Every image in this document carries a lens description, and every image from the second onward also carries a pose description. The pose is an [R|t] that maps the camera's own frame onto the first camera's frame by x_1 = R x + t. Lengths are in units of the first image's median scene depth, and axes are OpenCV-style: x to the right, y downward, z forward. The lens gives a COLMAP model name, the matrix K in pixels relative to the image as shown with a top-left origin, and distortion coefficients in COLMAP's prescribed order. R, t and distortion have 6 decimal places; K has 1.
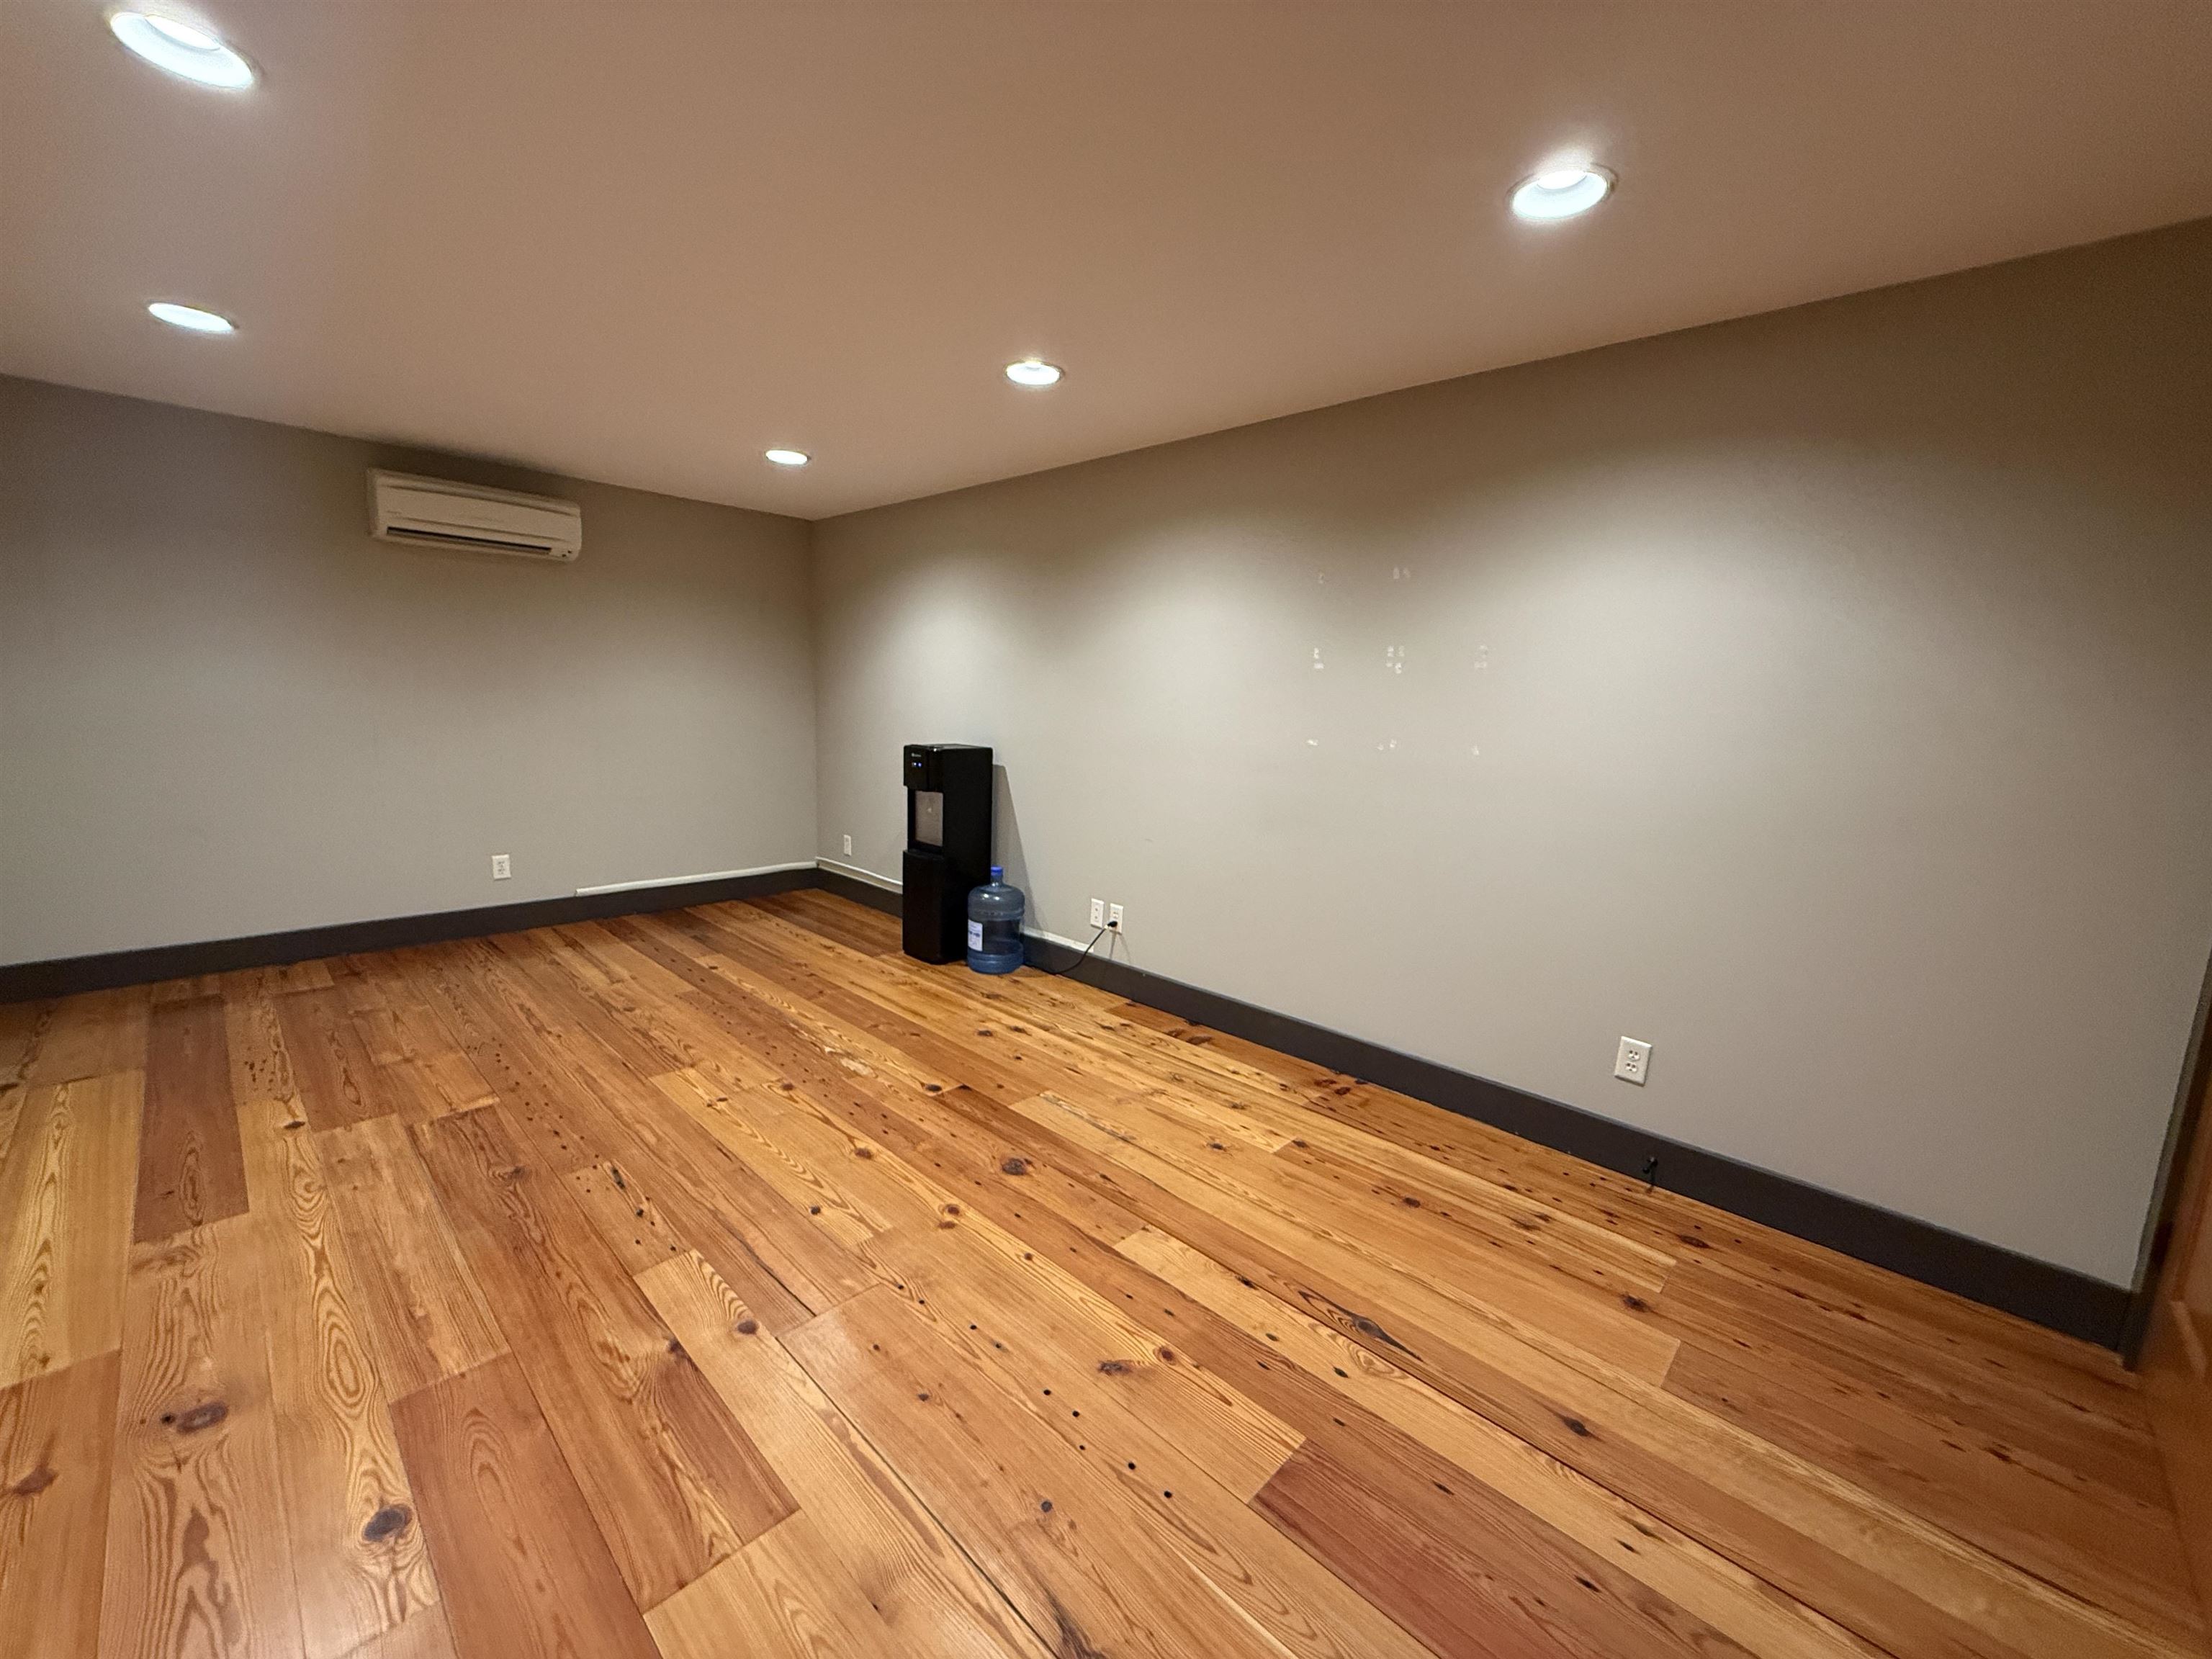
lens RADIAL K [[878.7, 0, 1103.2], [0, 878.7, 830.5], [0, 0, 1]] dist [-0.001850, 0.000751]
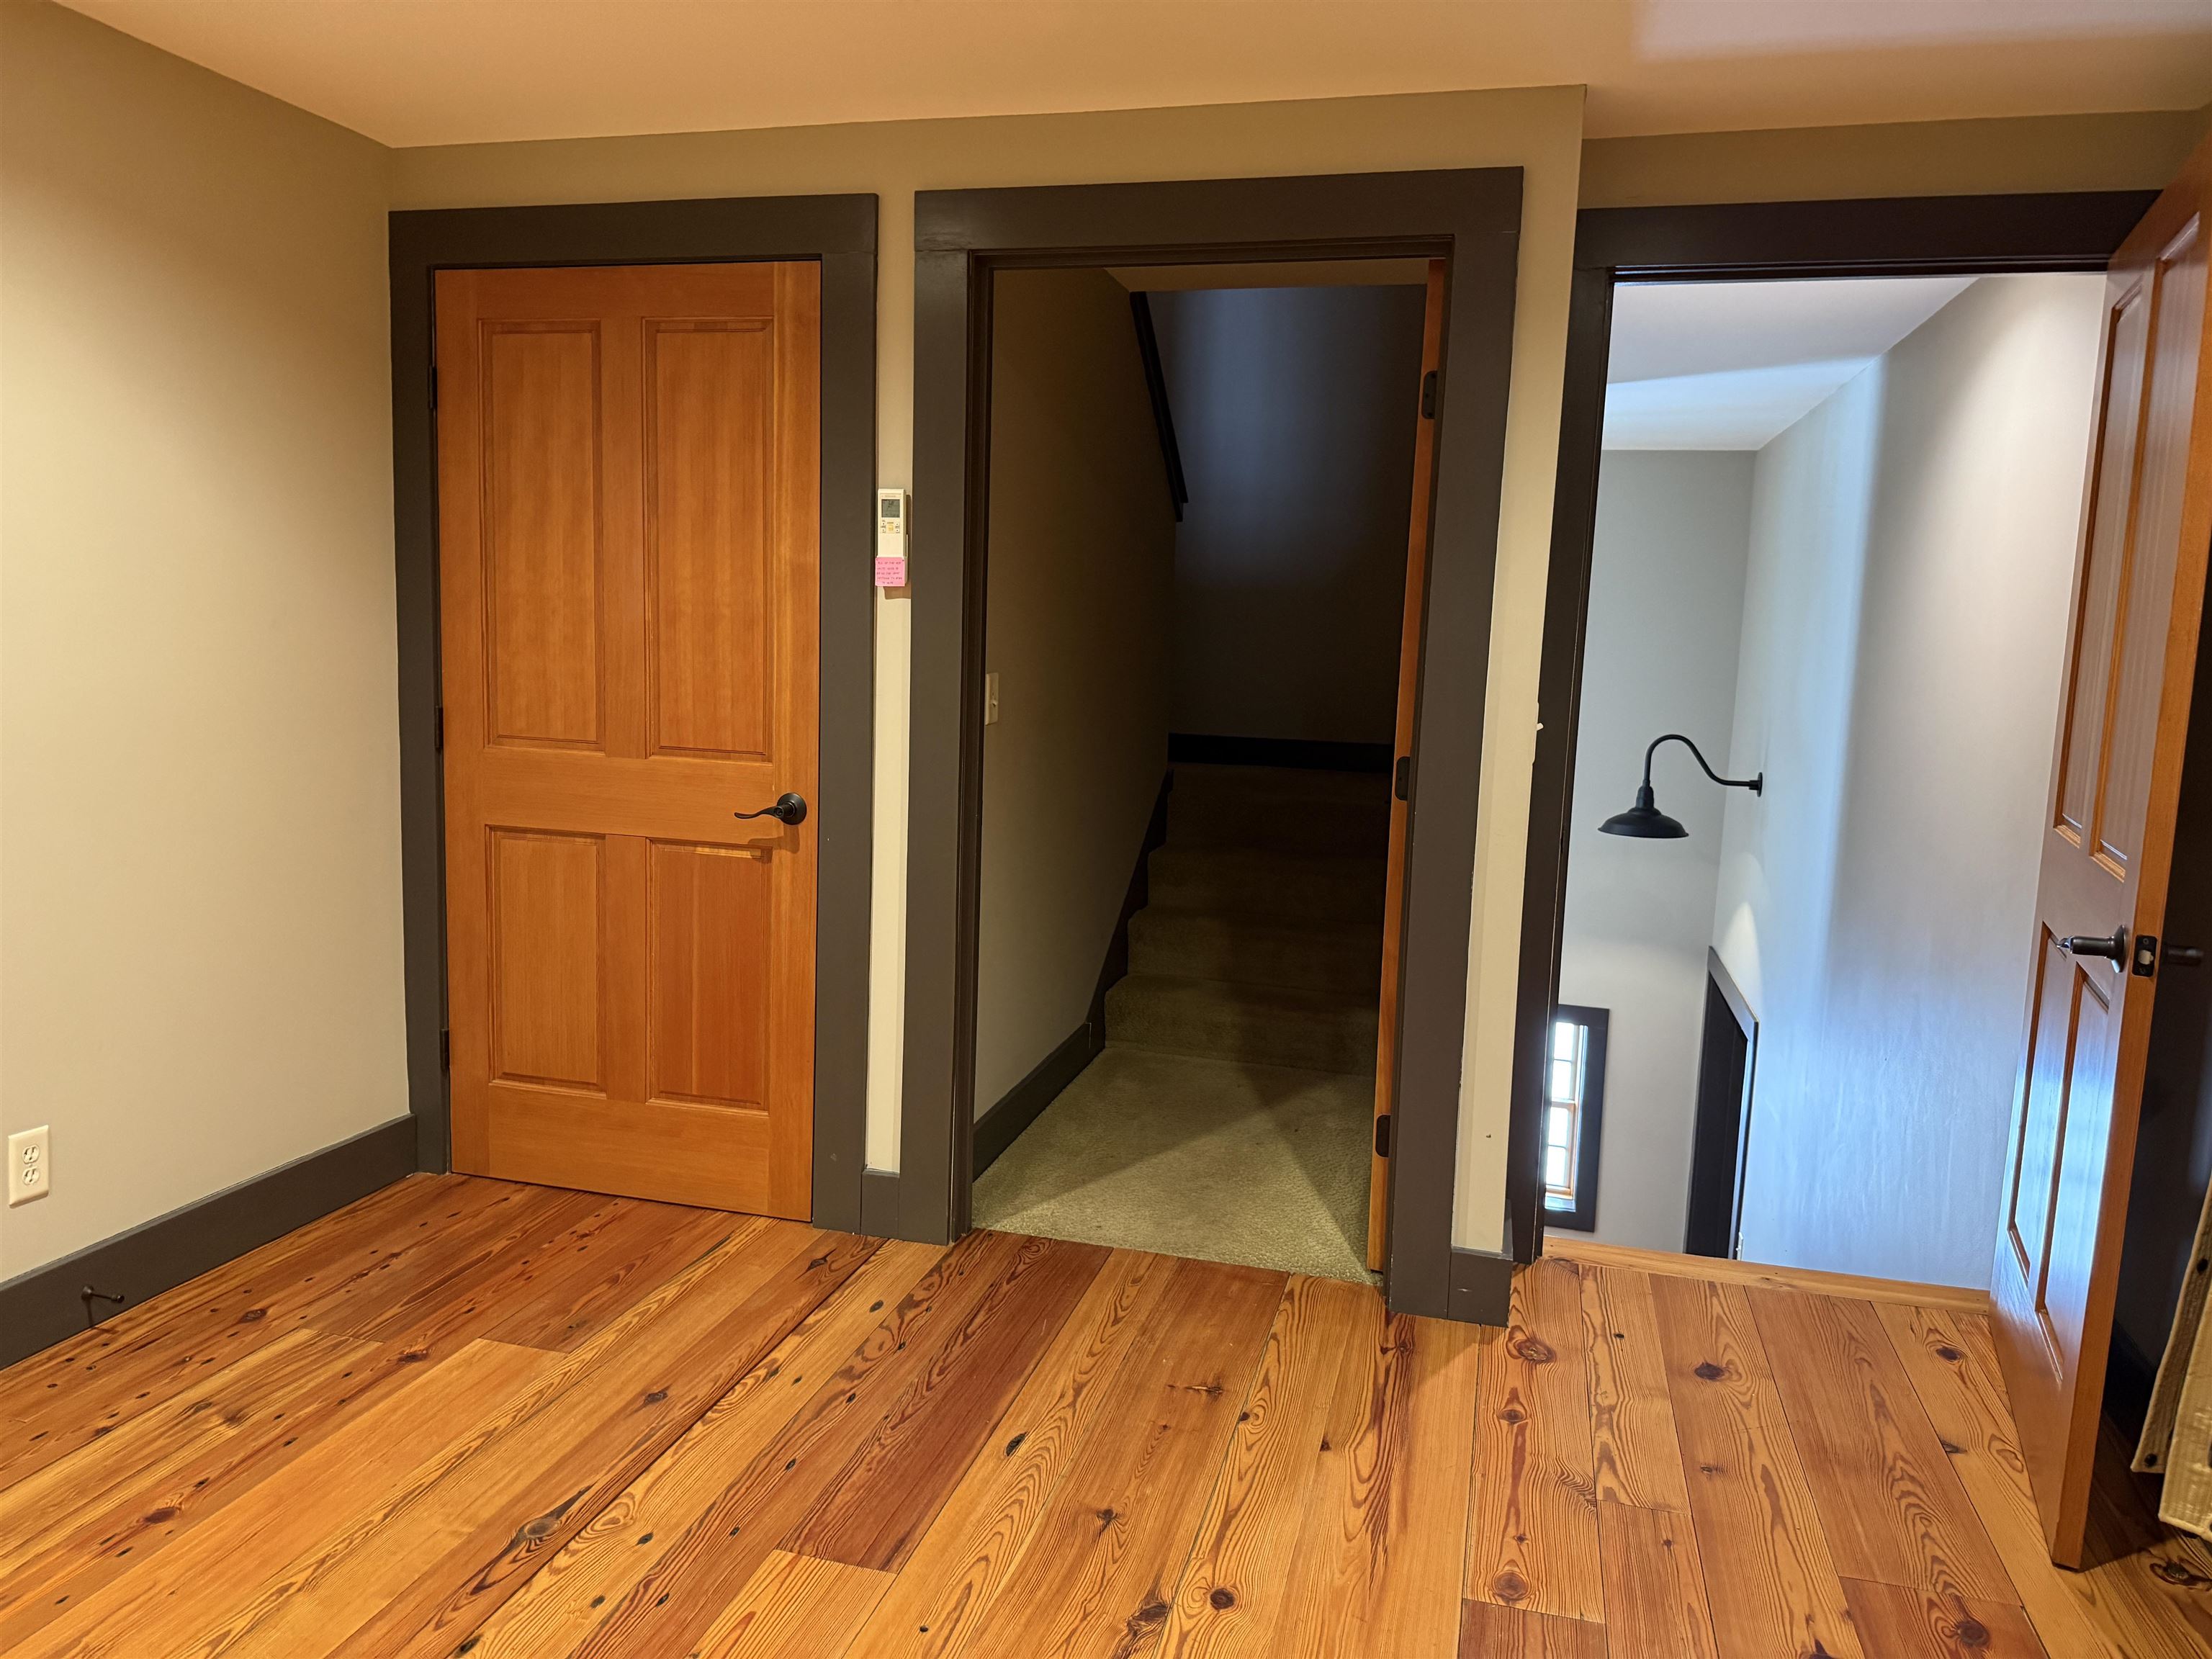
lens RADIAL K [[1551.1, 0, 1105.4], [0, 1551.1, 827.8], [0, 0, 1]] dist [-0.002644, -0.000263]
pose [[-0.486326, -0.168886, 0.857301, -0.925347], [0.077687, 0.968900, 0.234940, -0.227457], [-0.870317, 0.180859, -0.458081, 1.162057]]
